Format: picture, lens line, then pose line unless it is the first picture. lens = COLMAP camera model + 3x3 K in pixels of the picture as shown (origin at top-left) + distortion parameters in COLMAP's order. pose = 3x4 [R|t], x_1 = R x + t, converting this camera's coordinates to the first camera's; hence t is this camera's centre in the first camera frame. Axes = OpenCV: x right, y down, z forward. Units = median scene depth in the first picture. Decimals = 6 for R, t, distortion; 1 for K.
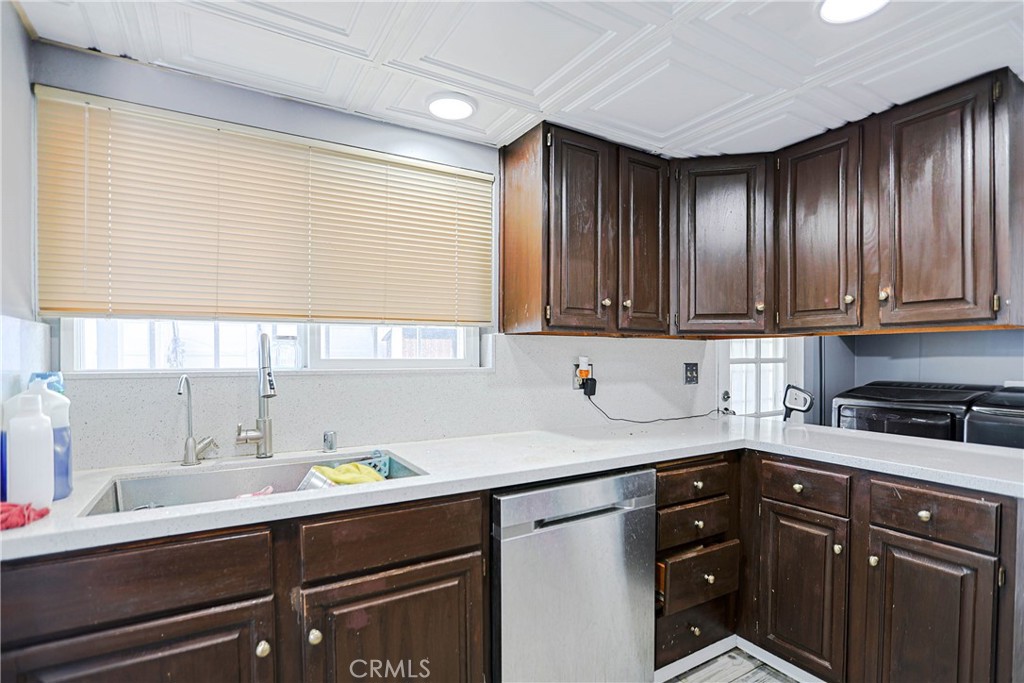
lens RADIAL K [[497.6, 0, 506.8], [0, 497.6, 355.9], [0, 0, 1]] dist [-0.032647, 0.001812]
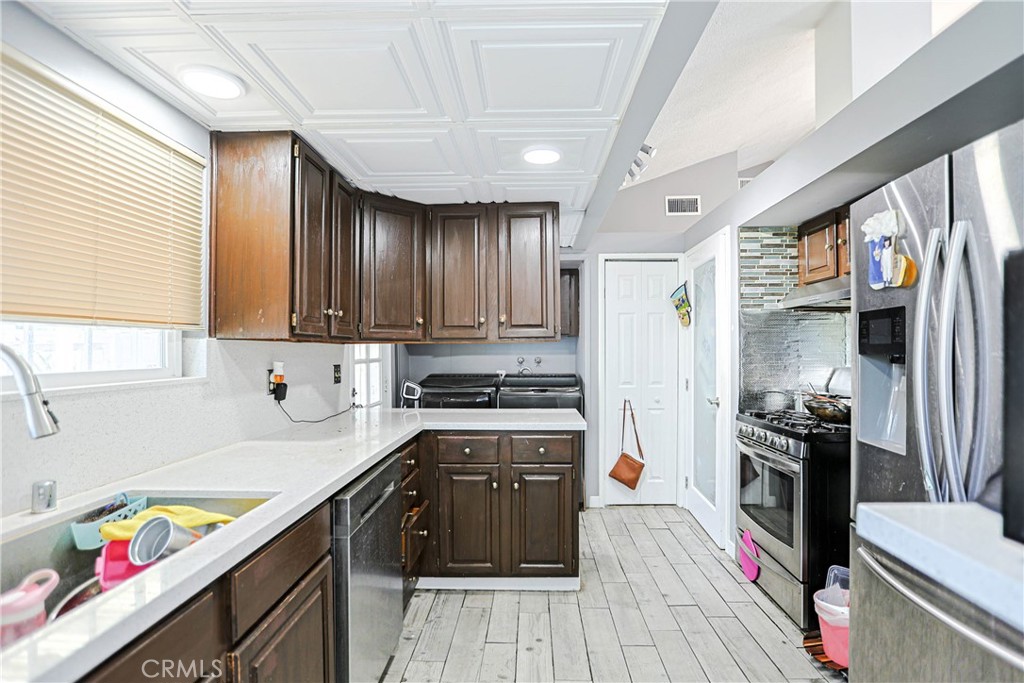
lens RADIAL K [[498.4, 0, 512.0], [0, 498.4, 341.5], [0, 0, 1]] dist [-0.017973, 0.001269]
pose [[0.559364, 0.011824, 0.828838, -0.446745], [0.006804, 0.999799, -0.018855, -0.018402], [-0.828894, 0.016186, 0.559171, 0.057323]]
